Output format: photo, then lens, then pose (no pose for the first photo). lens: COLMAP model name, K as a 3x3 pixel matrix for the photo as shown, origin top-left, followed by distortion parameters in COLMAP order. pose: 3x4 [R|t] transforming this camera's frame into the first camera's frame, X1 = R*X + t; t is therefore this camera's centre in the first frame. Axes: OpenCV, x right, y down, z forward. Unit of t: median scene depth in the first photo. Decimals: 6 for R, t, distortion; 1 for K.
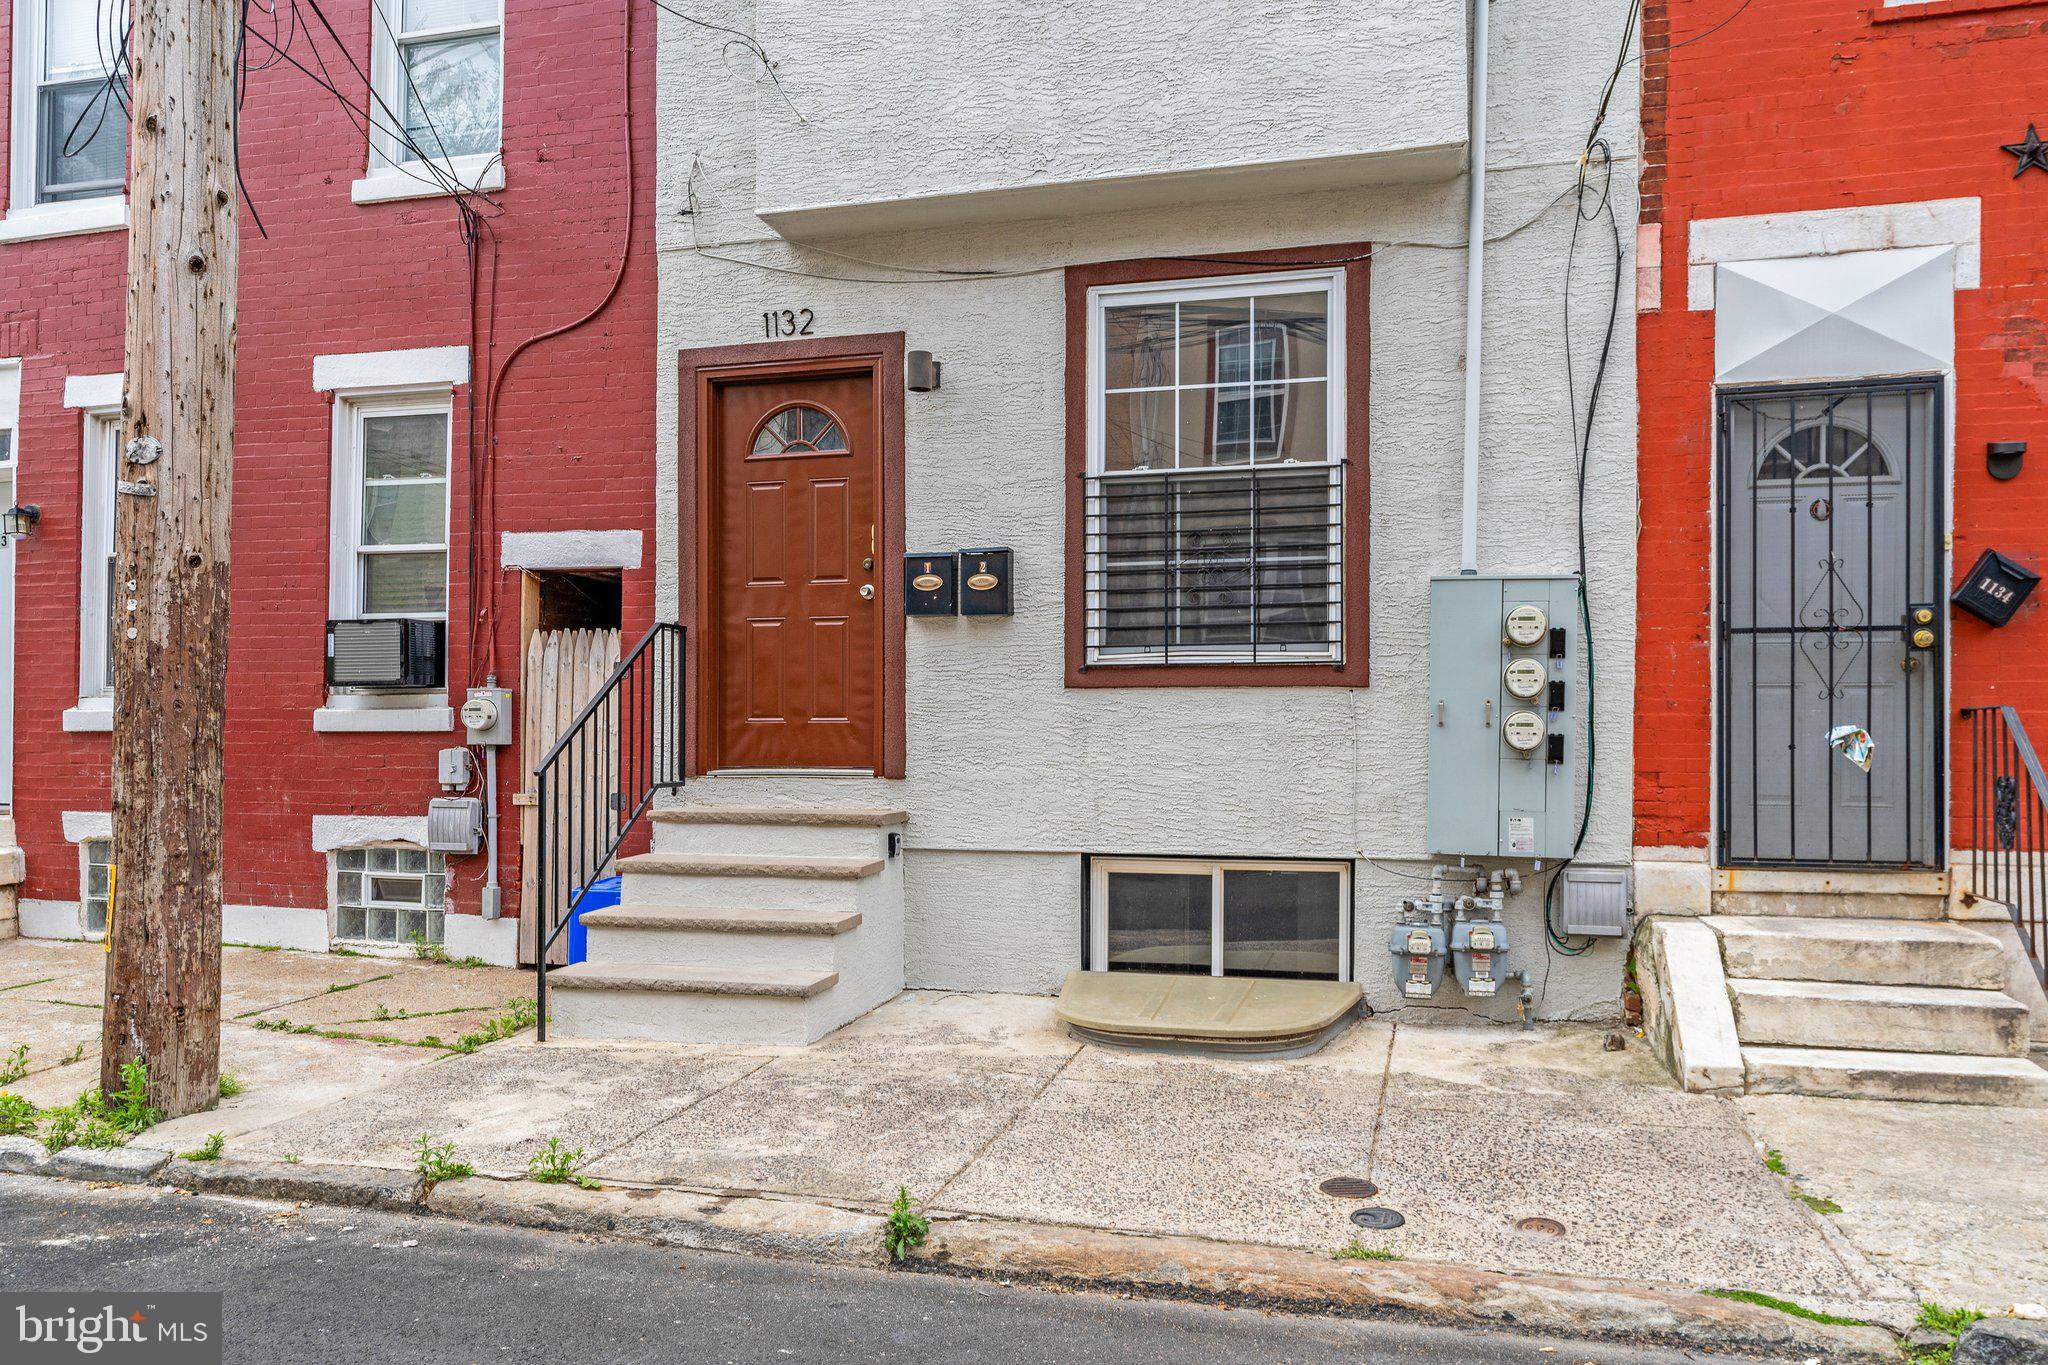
lens RADIAL K [[1395.6, 0, 1023.6], [0, 1395.6, 697.1], [0, 0, 1]] dist [-0.000283, 0.006952]
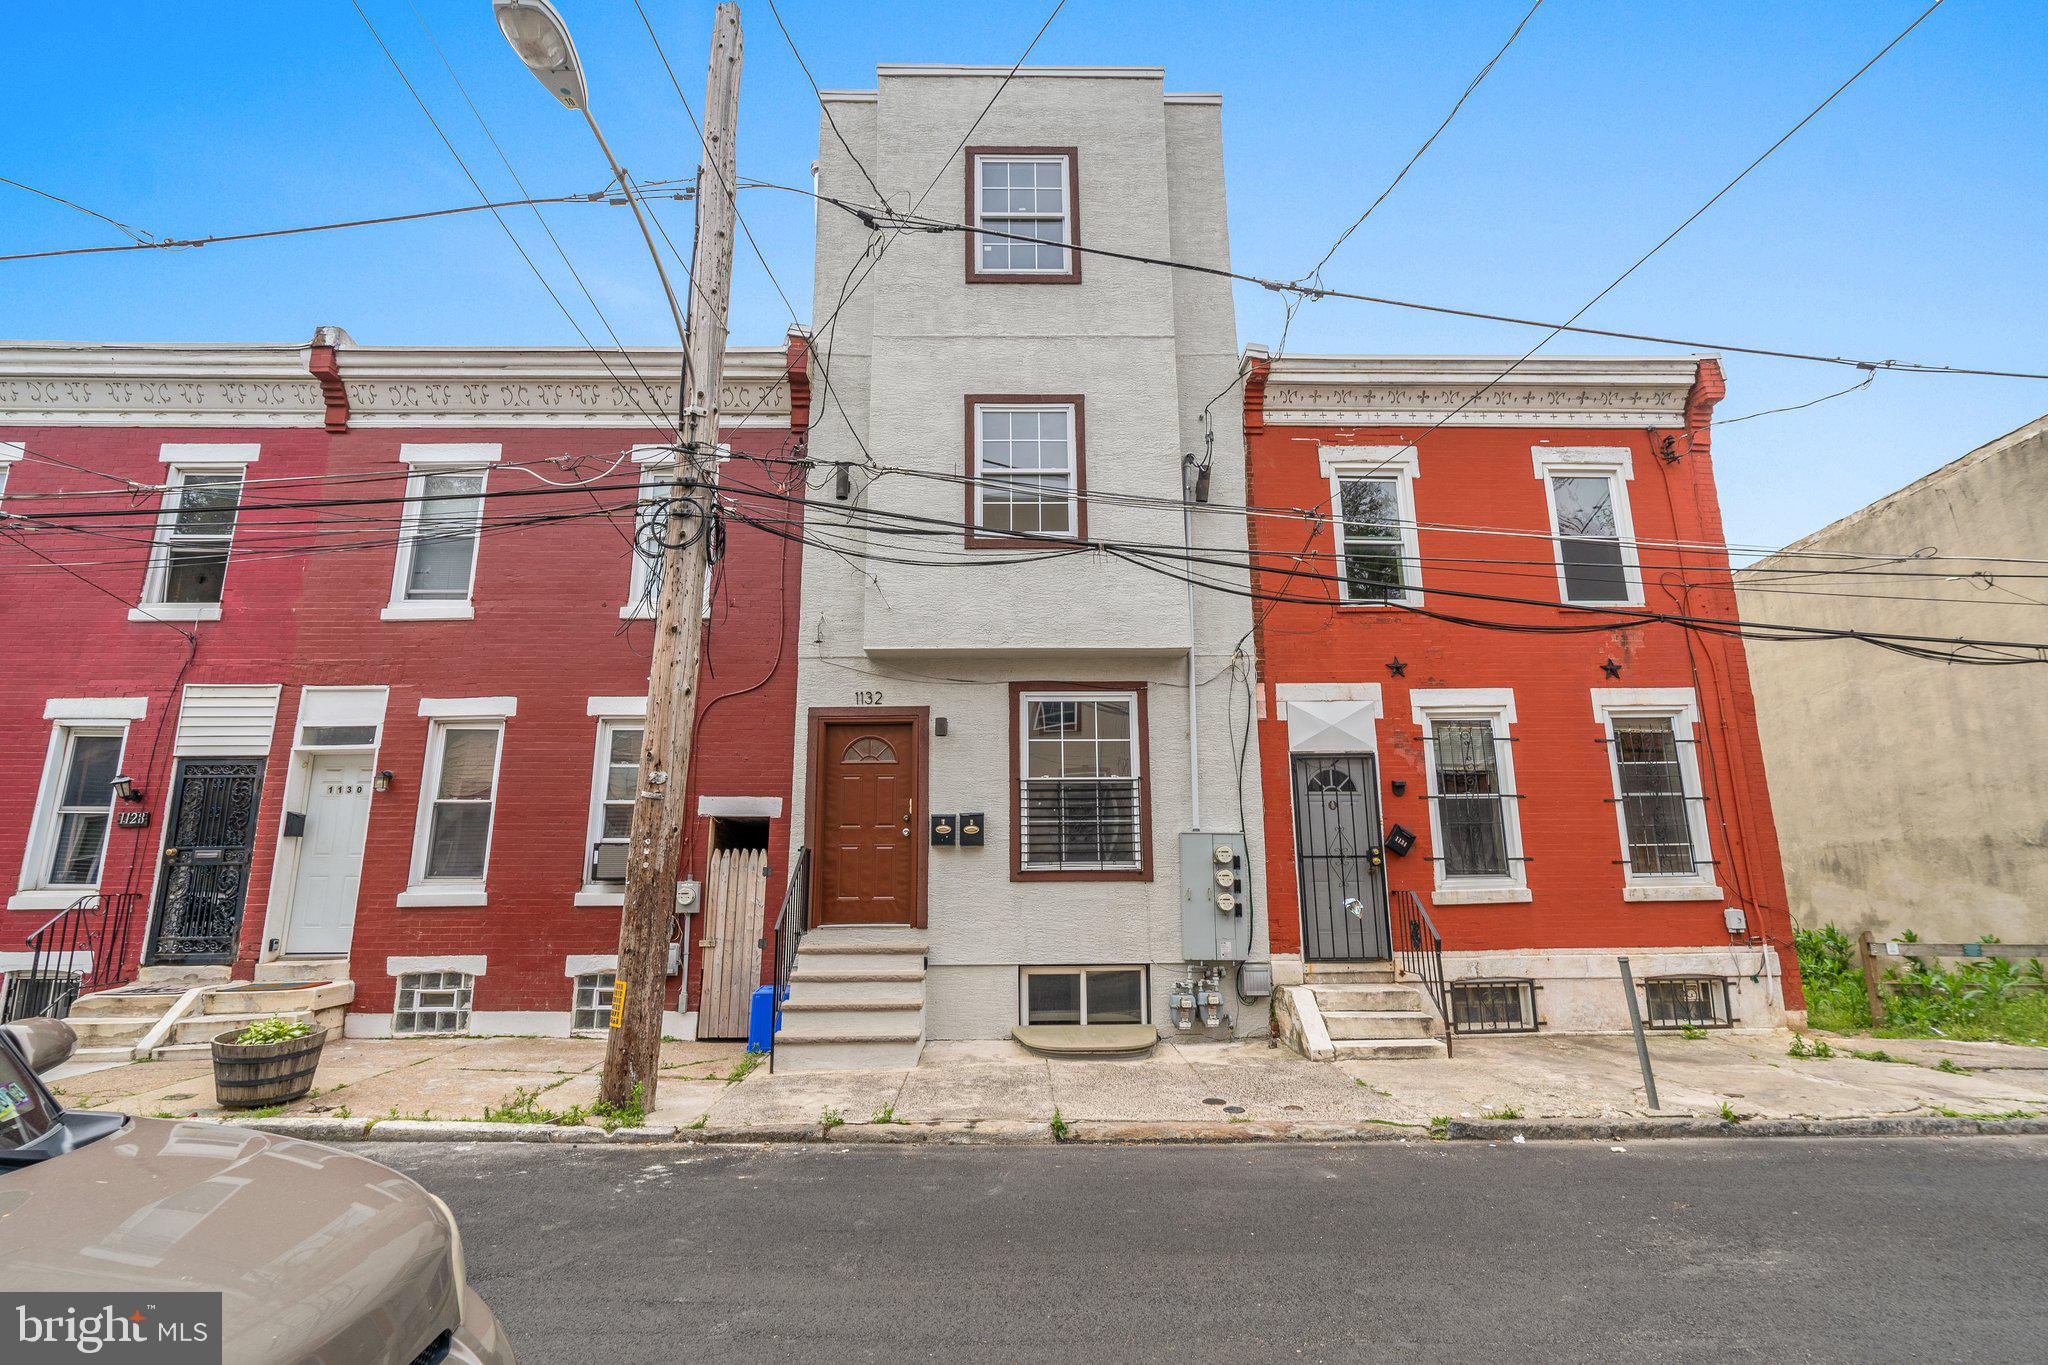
lens RADIAL K [[929.5, 0, 980.8], [0, 929.5, 675.7], [0, 0, 1]] dist [-0.005794, 0.000259]
pose [[0.968115, 0.048268, 0.245811, -0.399325], [0.000624, 0.980794, -0.195046, -0.041201], [-0.250505, 0.188980, 0.949491, -0.385639]]
